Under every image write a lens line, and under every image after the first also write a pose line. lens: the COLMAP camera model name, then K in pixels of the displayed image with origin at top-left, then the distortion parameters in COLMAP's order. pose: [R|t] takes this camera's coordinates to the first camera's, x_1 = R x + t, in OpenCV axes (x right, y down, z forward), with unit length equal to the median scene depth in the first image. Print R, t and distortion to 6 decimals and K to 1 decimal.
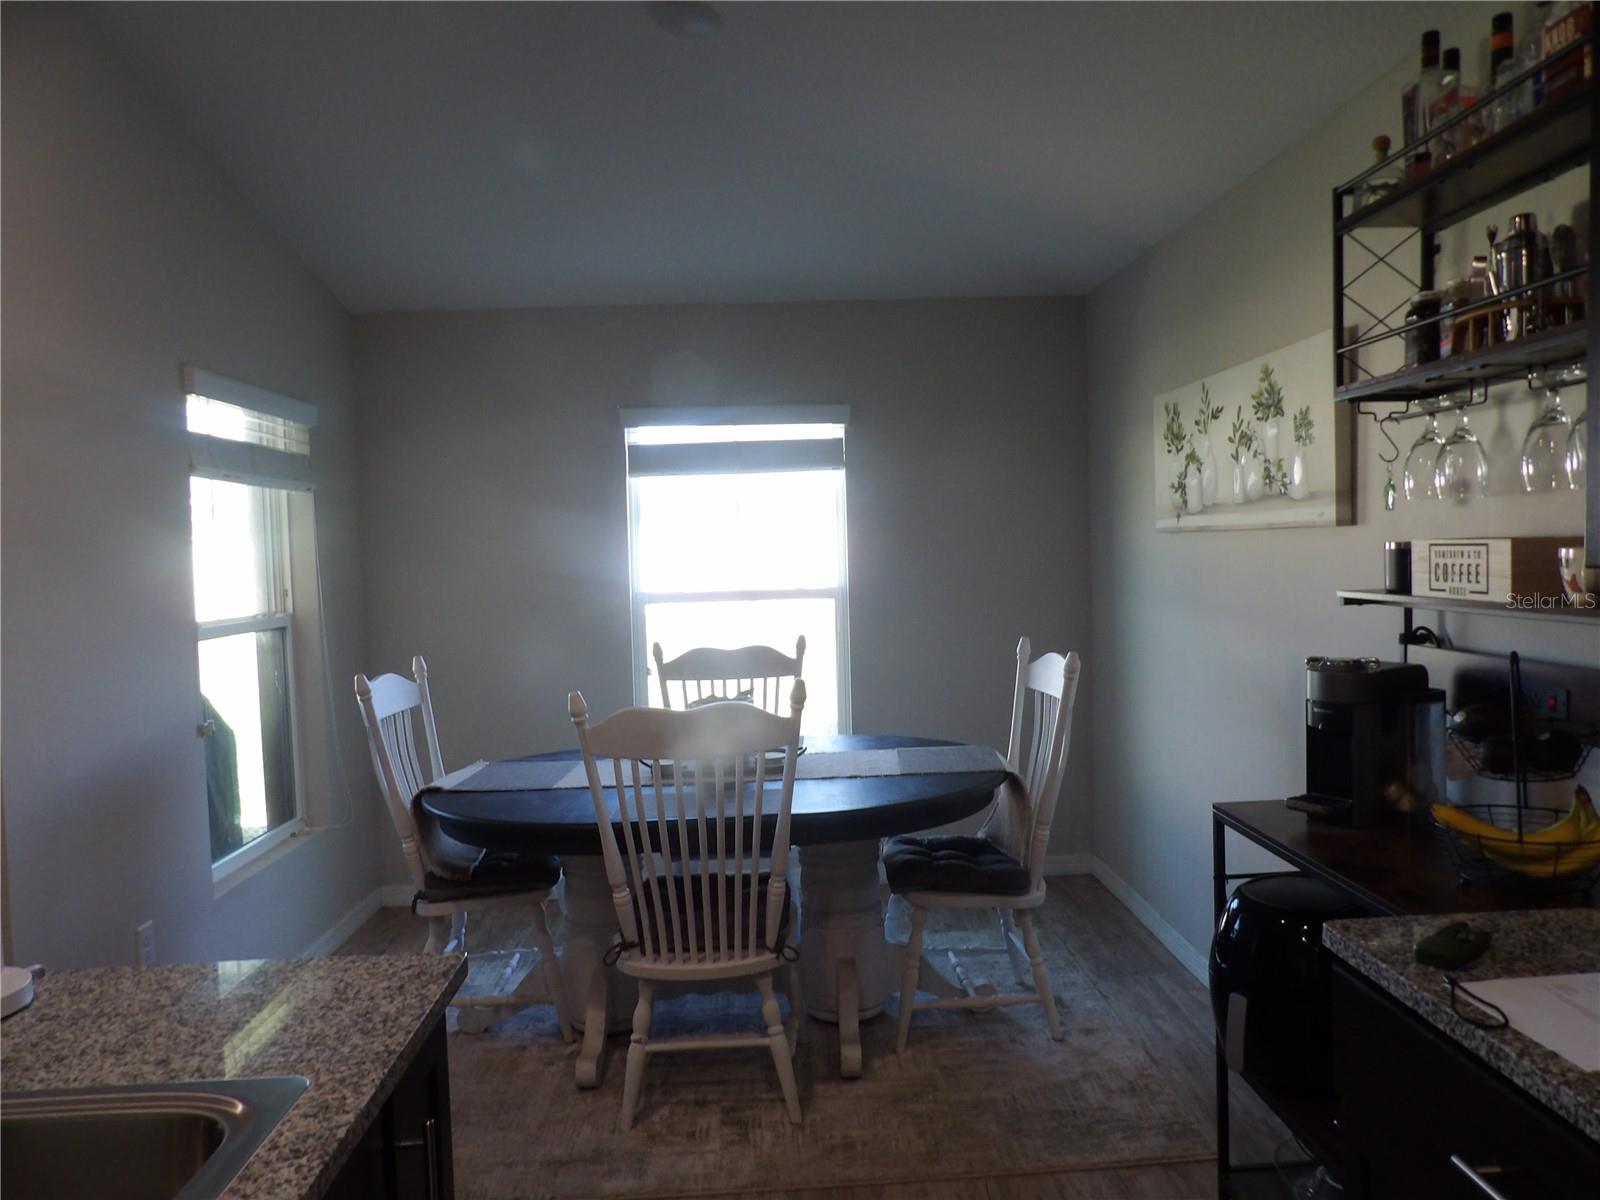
lens RADIAL K [[1121.2, 0, 805.9], [0, 1121.2, 595.9], [0, 0, 1]] dist [-0.031926, 0.043886]
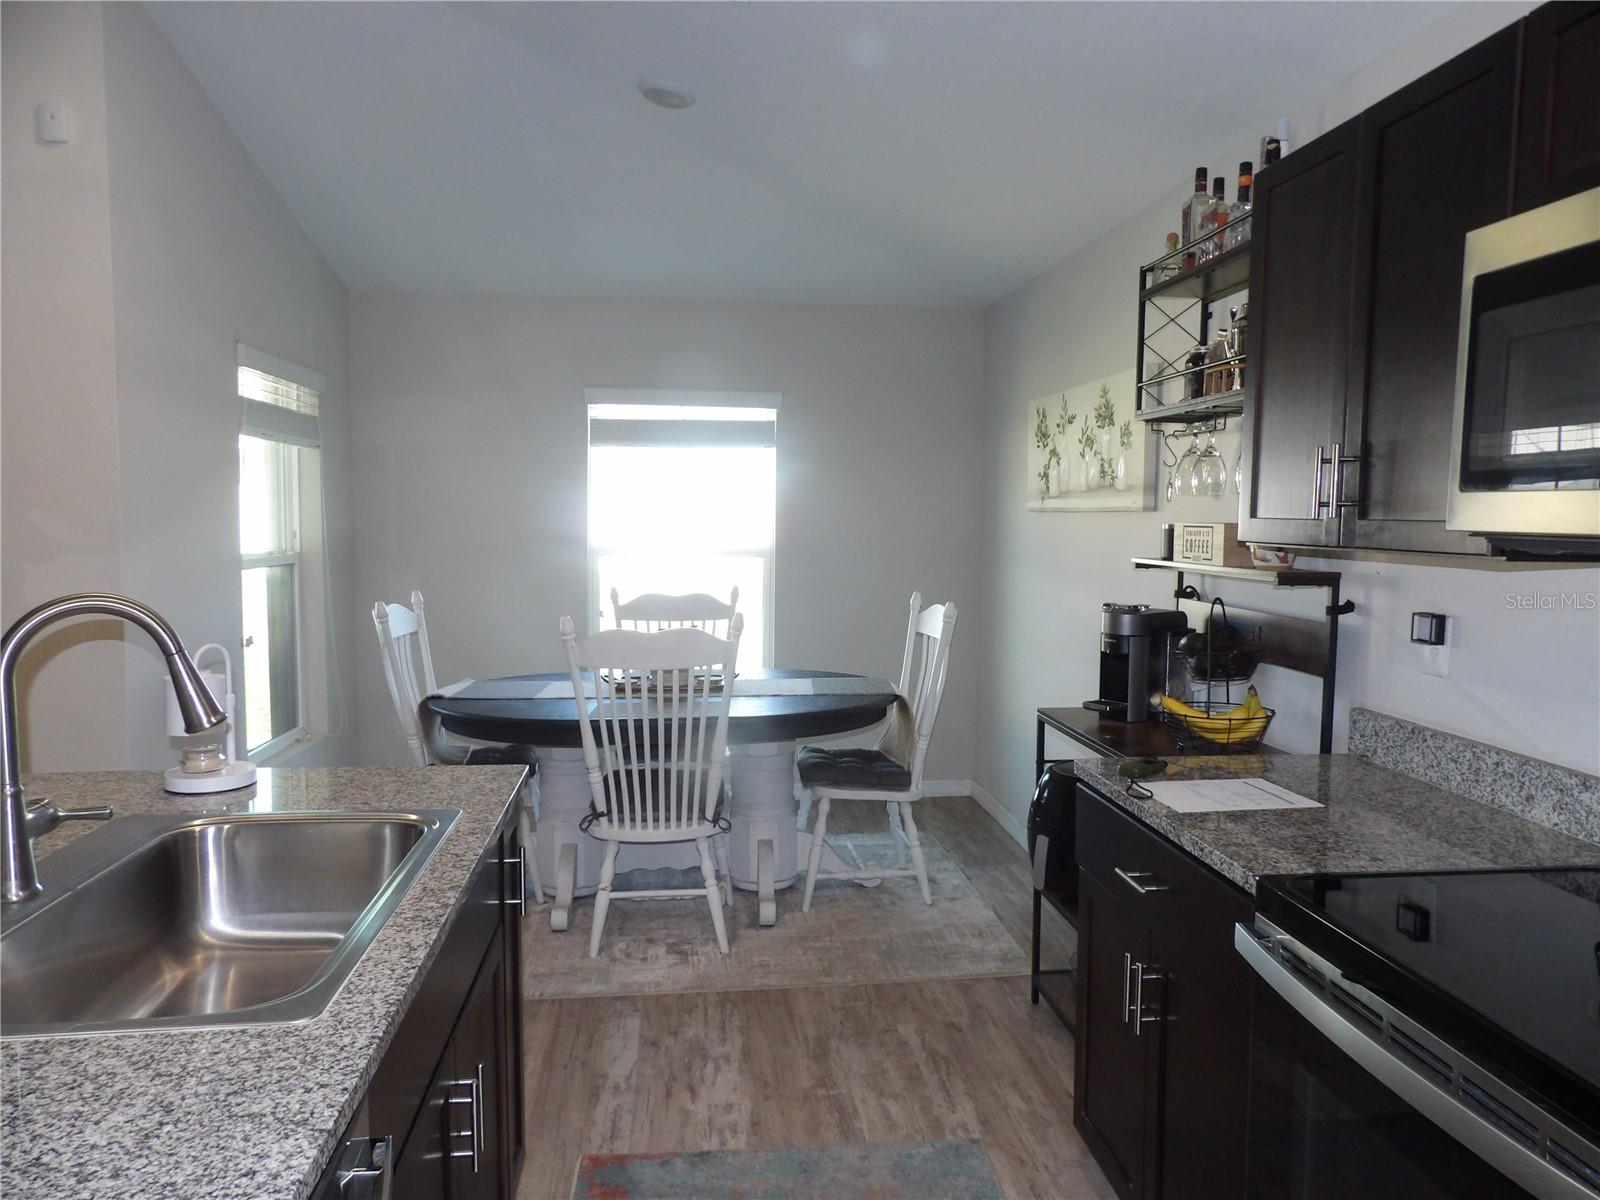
lens RADIAL K [[1119.8, 0, 801.8], [0, 1119.8, 608.0], [0, 0, 1]] dist [-0.029096, 0.048146]
pose [[0.997090, 0.033640, 0.068414, -0.021083], [-0.036243, 0.998652, 0.037164, 0.016705], [-0.067072, -0.039536, 0.996965, -0.286952]]
